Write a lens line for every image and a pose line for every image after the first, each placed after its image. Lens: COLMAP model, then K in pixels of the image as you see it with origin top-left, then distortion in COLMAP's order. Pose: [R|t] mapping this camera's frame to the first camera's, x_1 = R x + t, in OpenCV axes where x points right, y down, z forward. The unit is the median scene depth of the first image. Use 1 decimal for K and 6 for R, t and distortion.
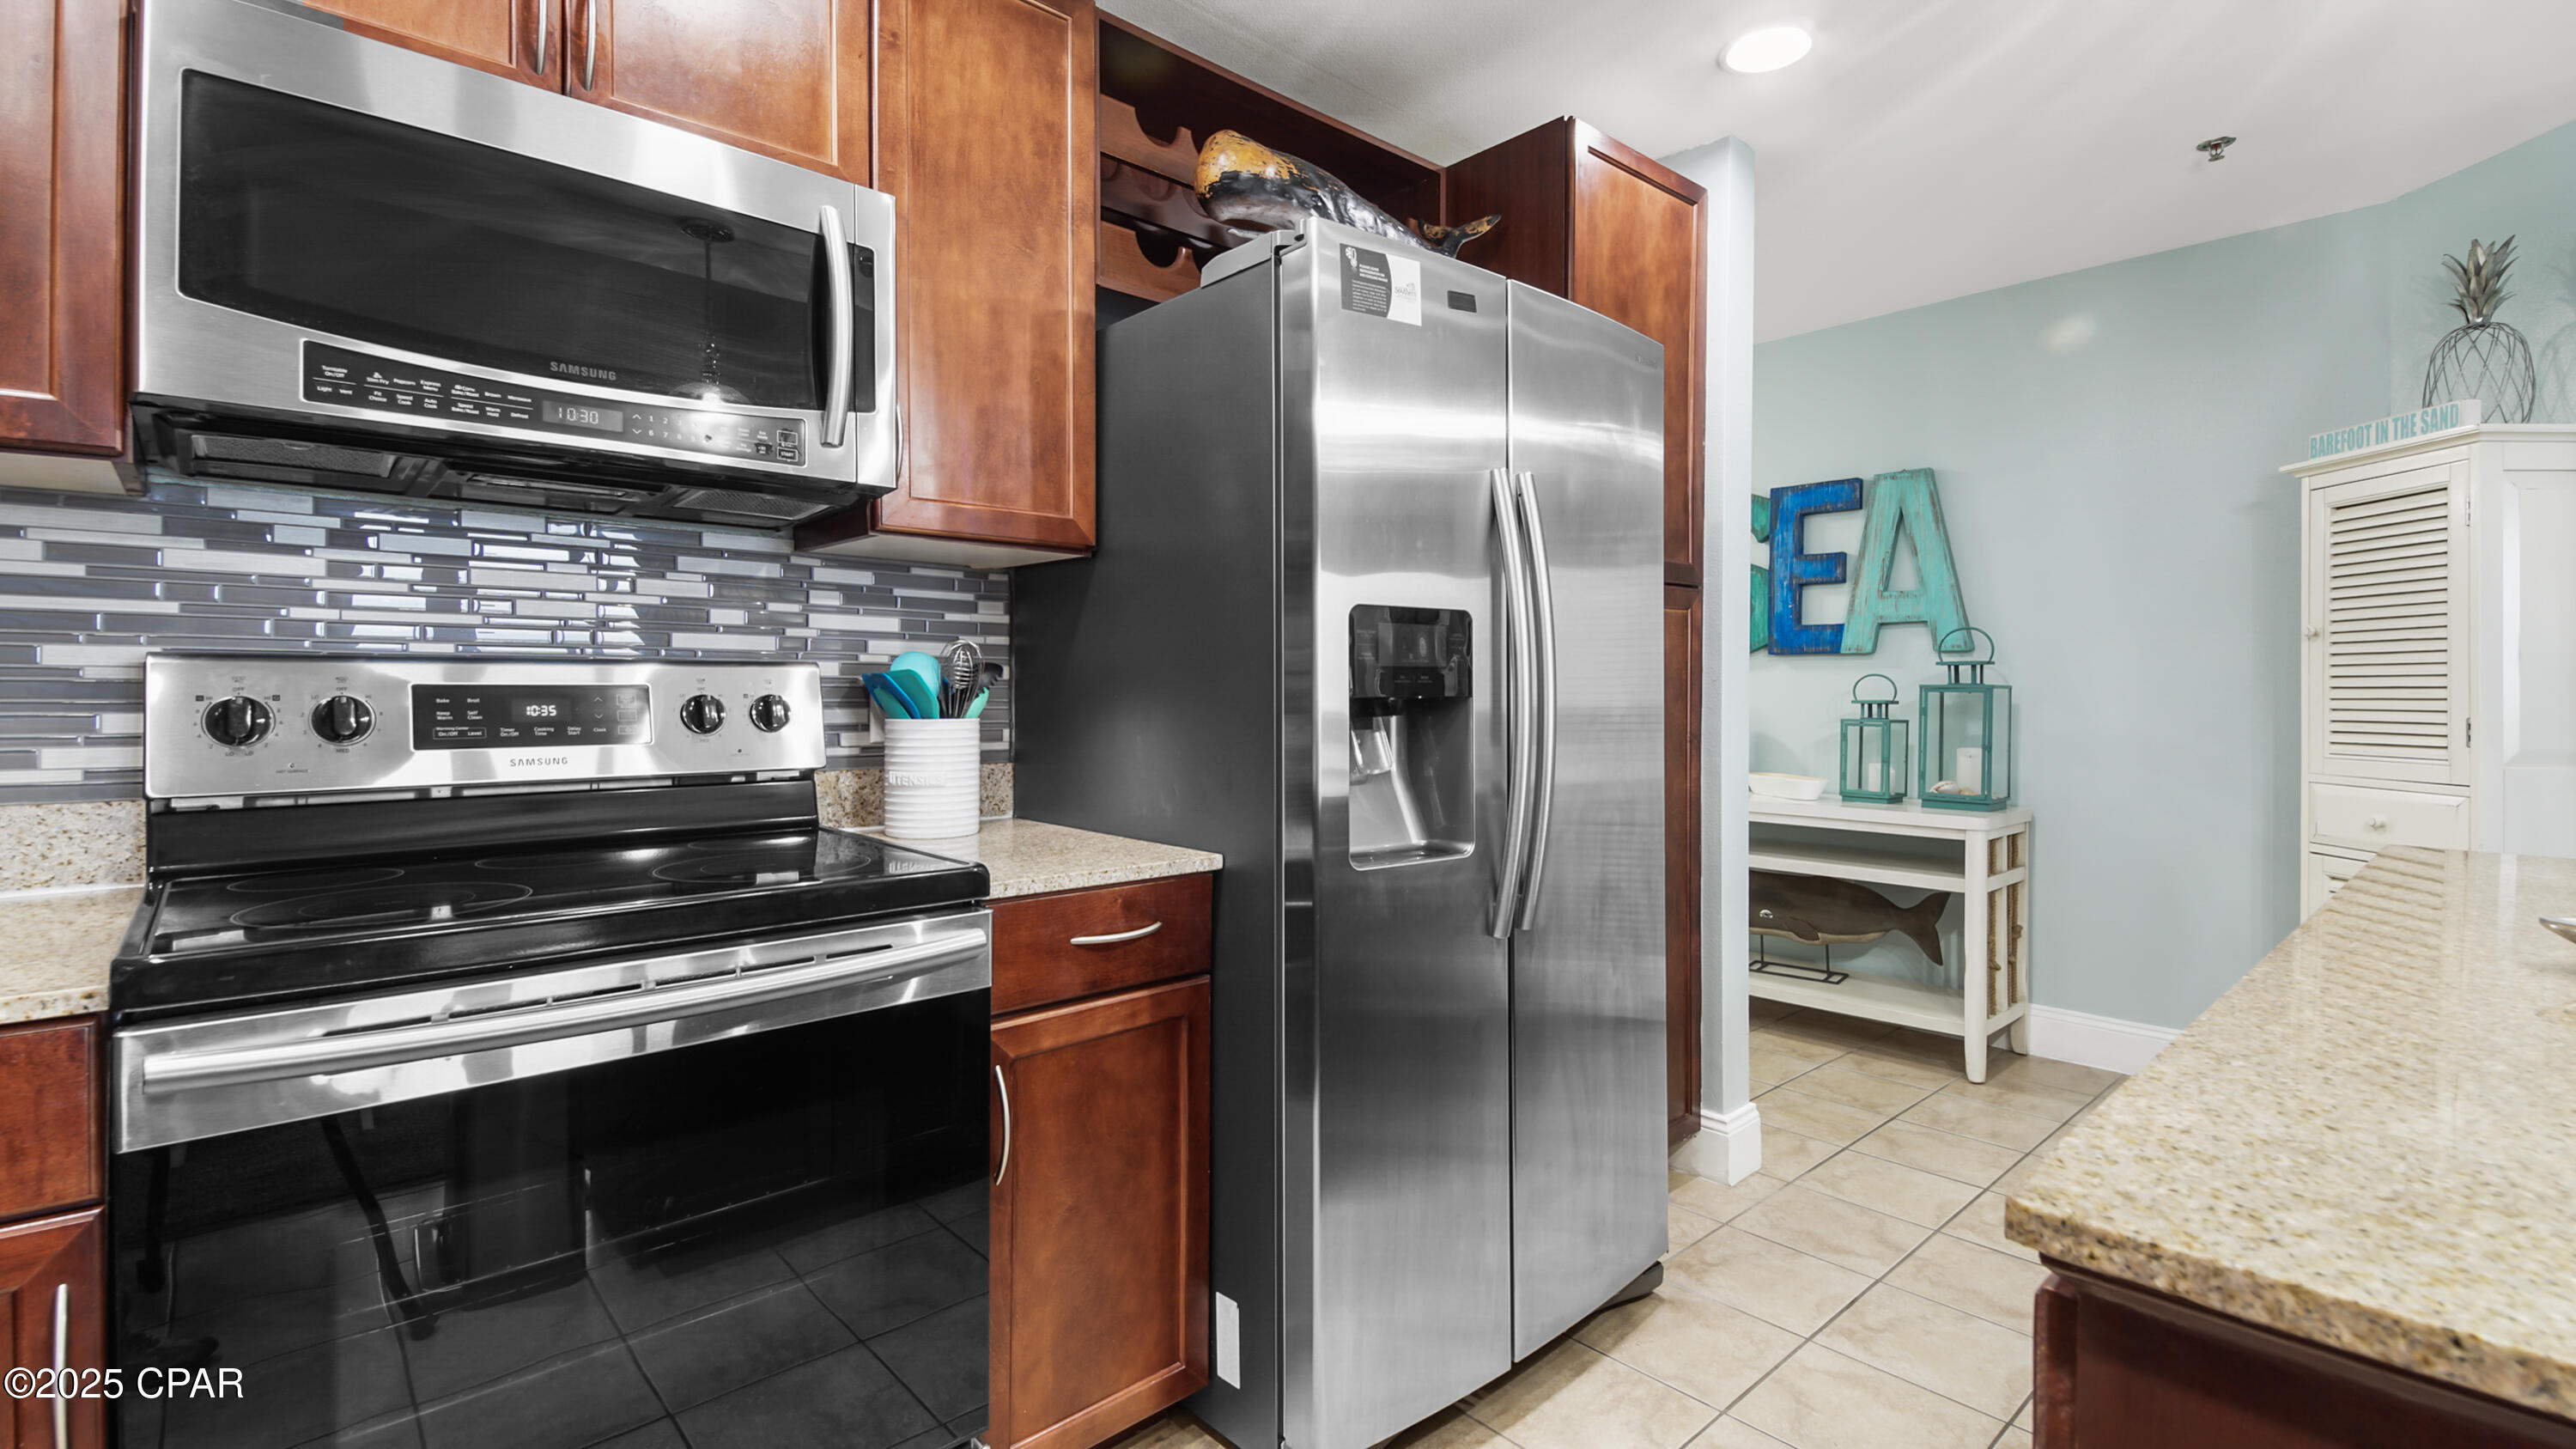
lens RADIAL K [[1148.5, 0, 1250.2], [0, 1148.5, 699.3], [0, 0, 1]] dist [0.031363, -0.011680]
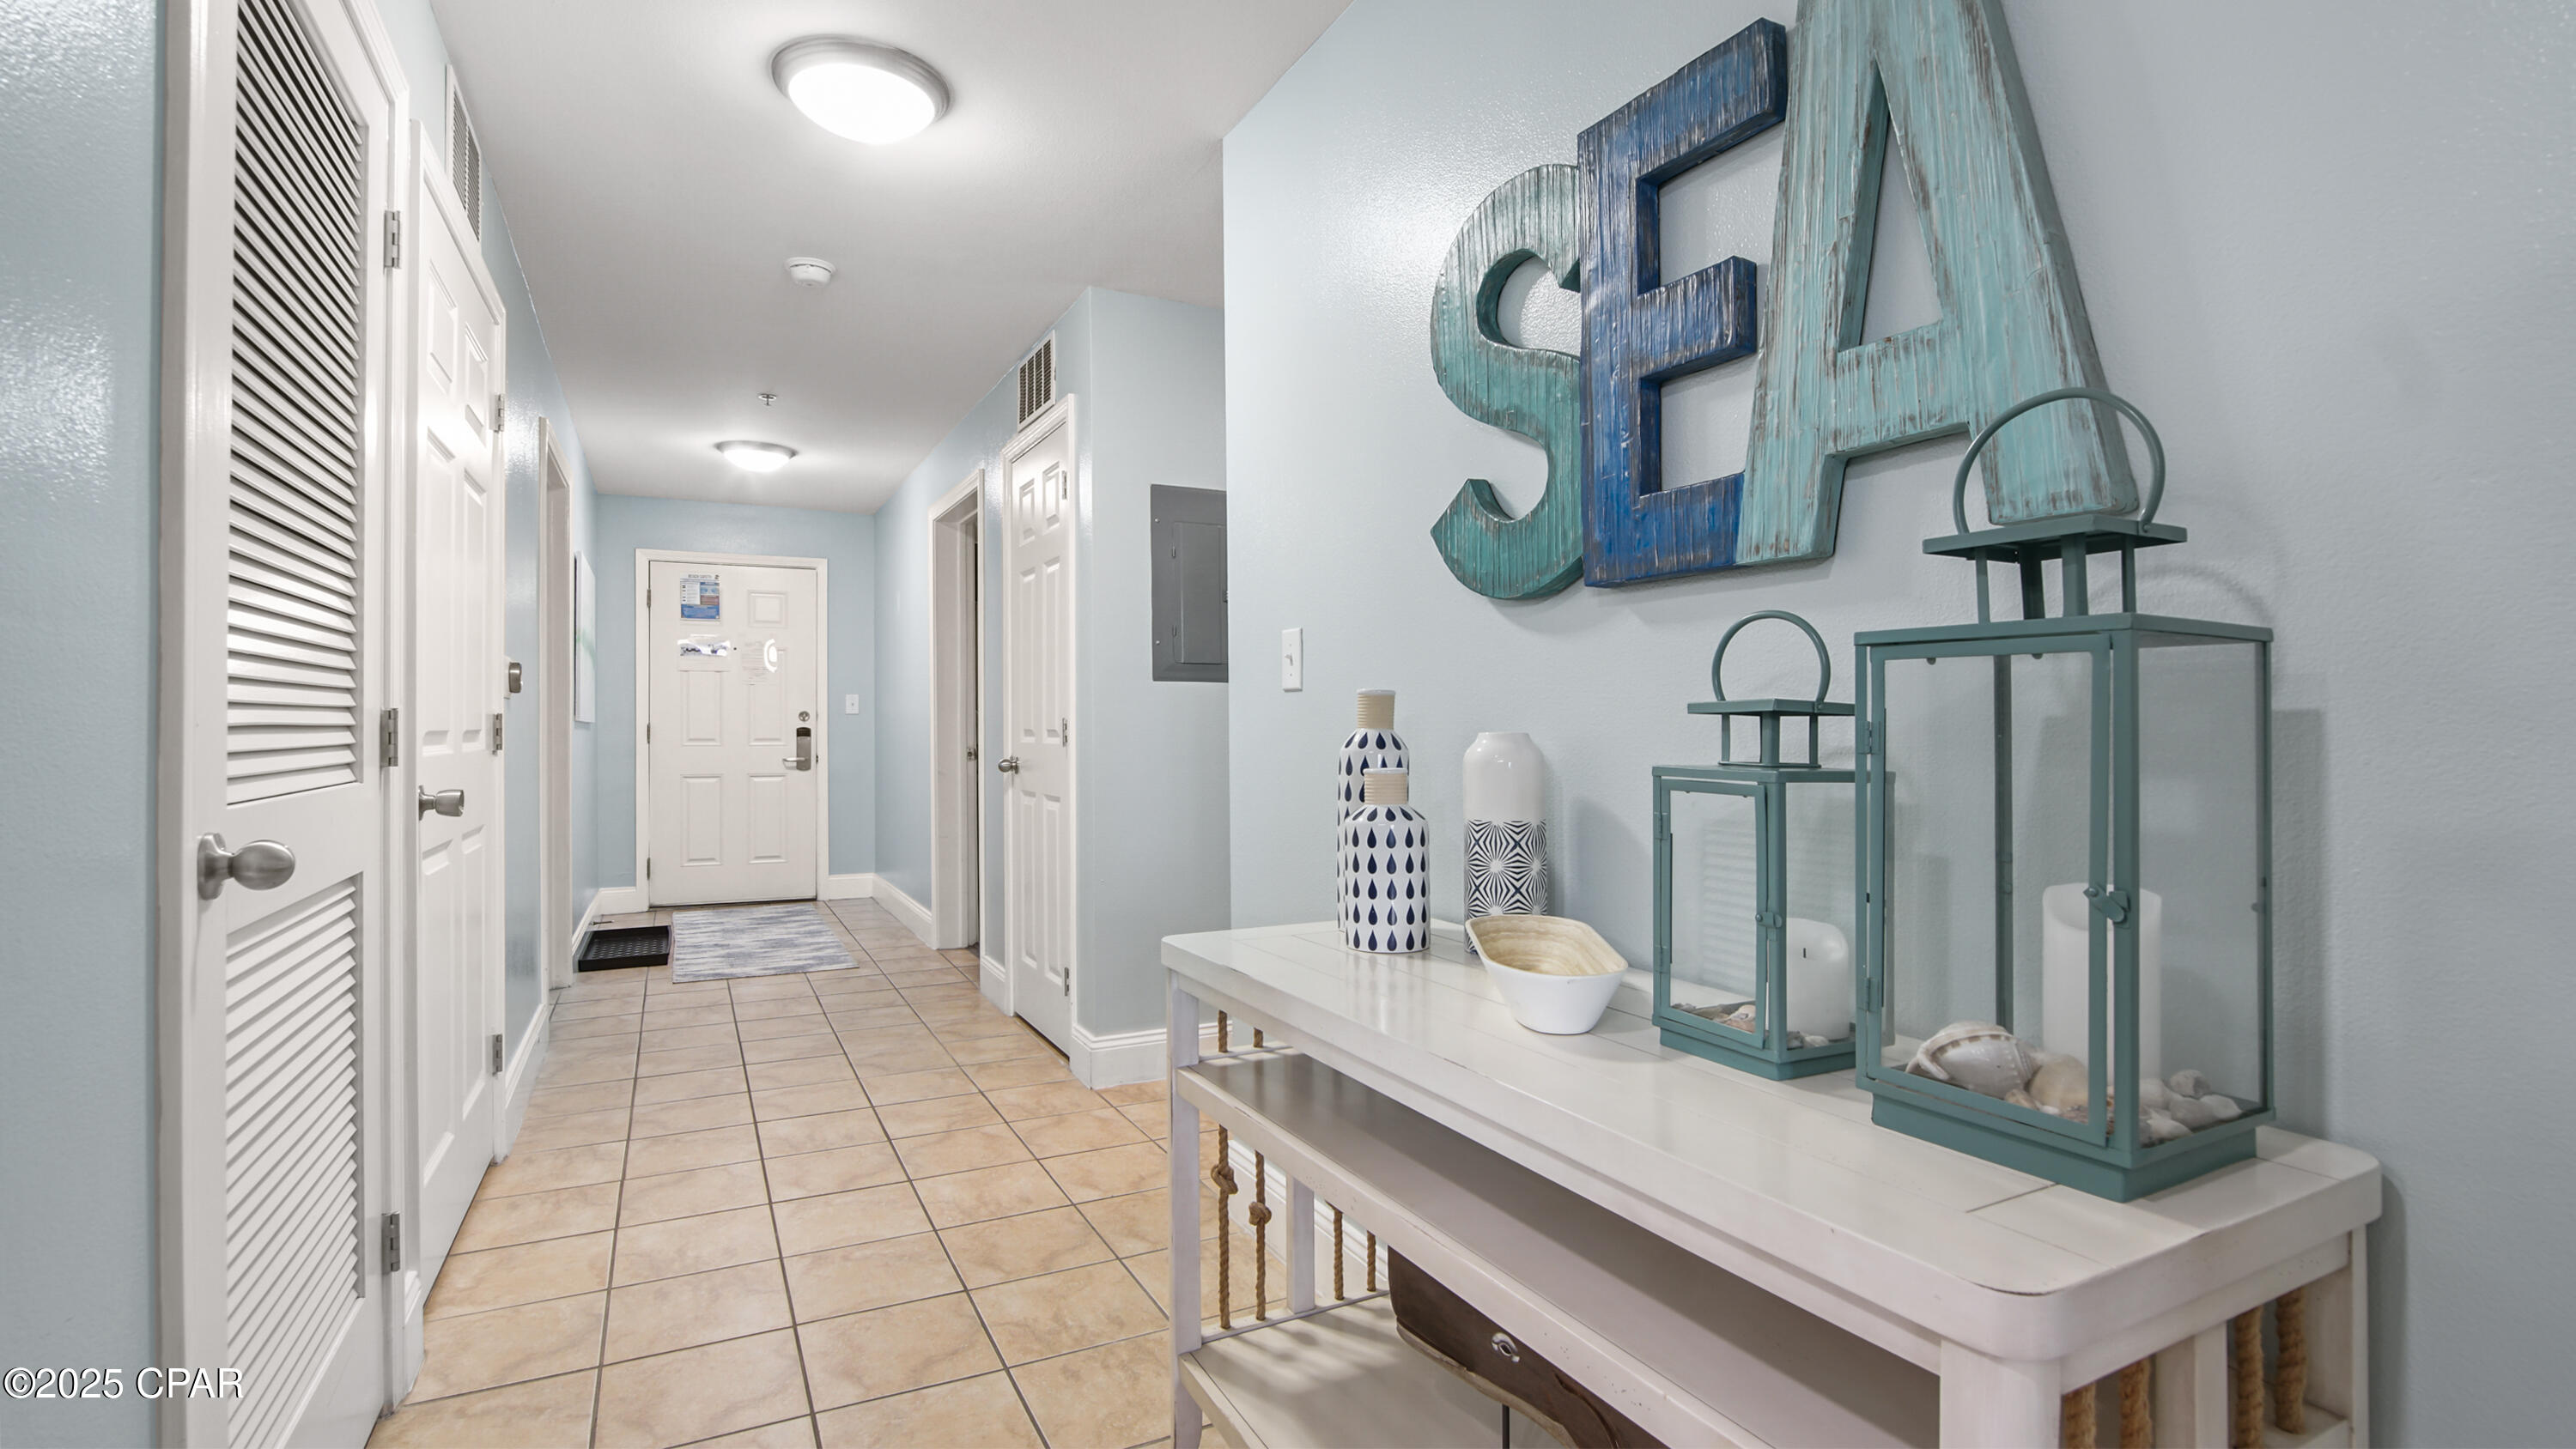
lens RADIAL K [[1148.2, 0, 1290.9], [0, 1148.2, 722.8], [0, 0, 1]] dist [0.031363, -0.011680]
pose [[0.975731, -0.000525, -0.218973, 0.987444], [-0.002845, 0.999882, -0.015075, 0.020418], [0.218955, 0.015332, 0.975615, 1.410109]]
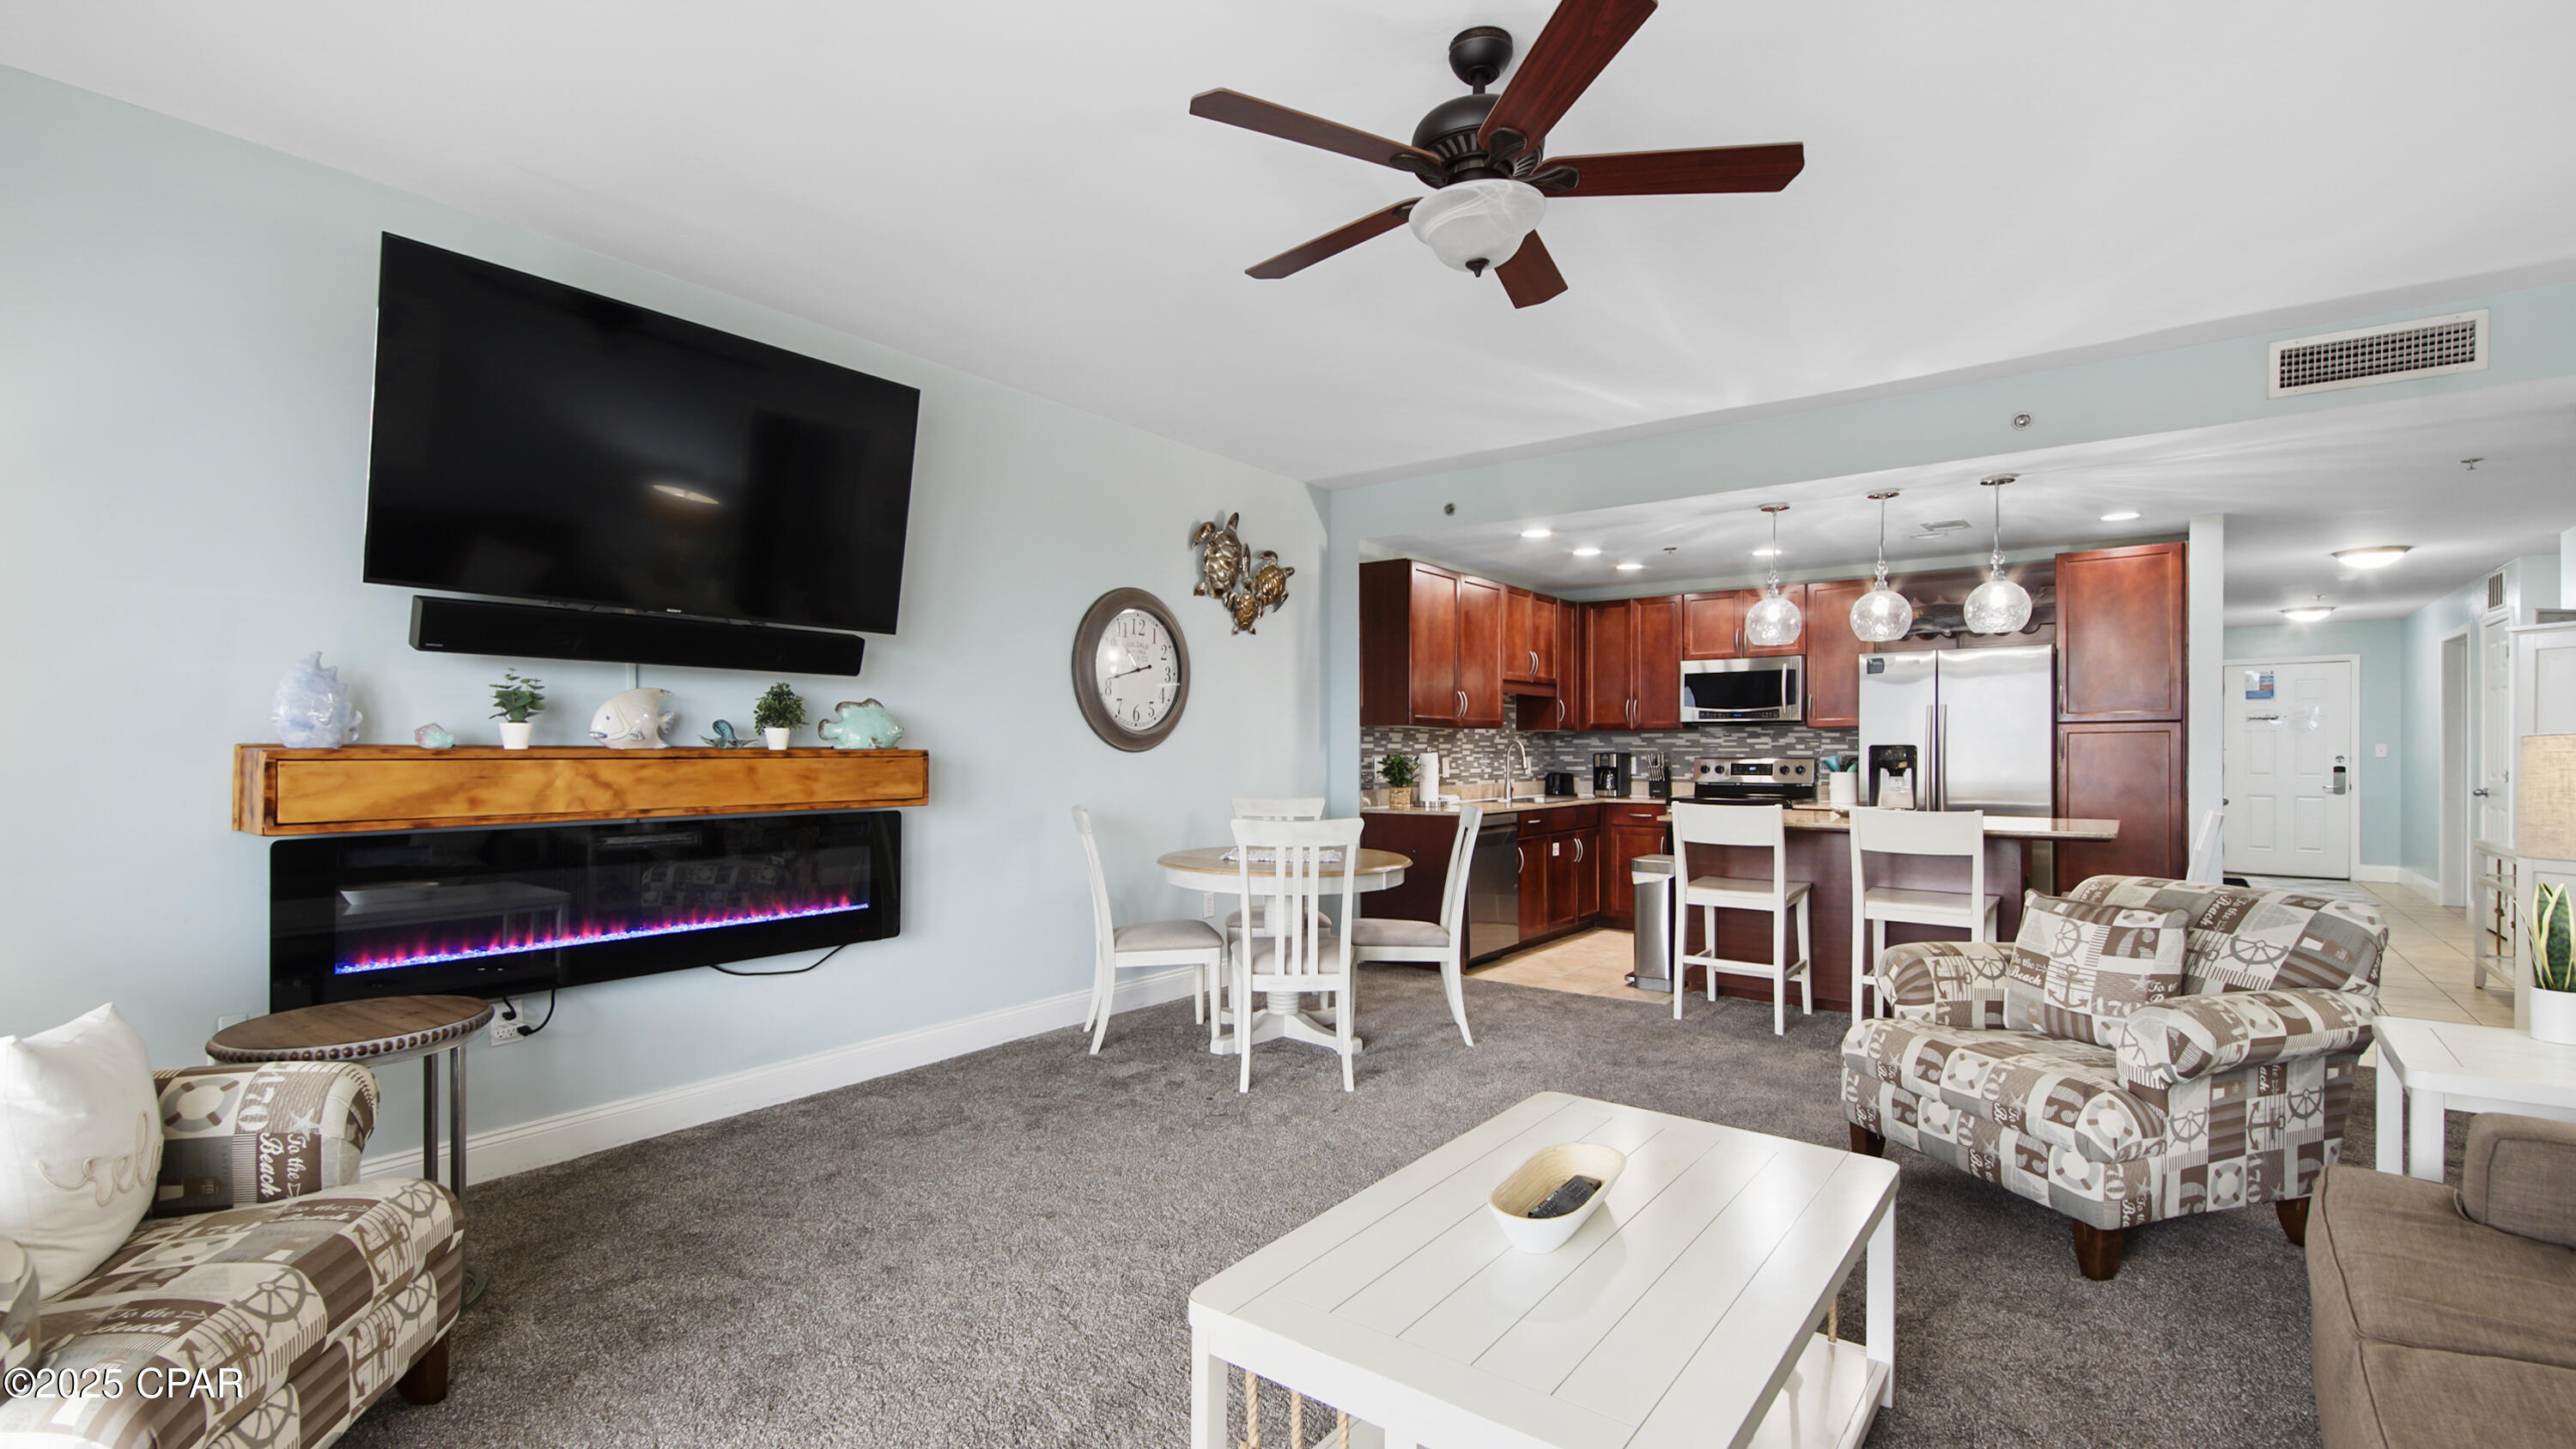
lens RADIAL K [[1148.2, 0, 1297.4], [0, 1148.2, 765.5], [0, 0, 1]] dist [0.031363, -0.011680]
pose [[0.215790, 0.010259, -0.976386, 3.226537], [-0.008919, 0.999924, 0.008535, -0.023774], [0.976399, 0.006867, 0.215865, -1.660298]]
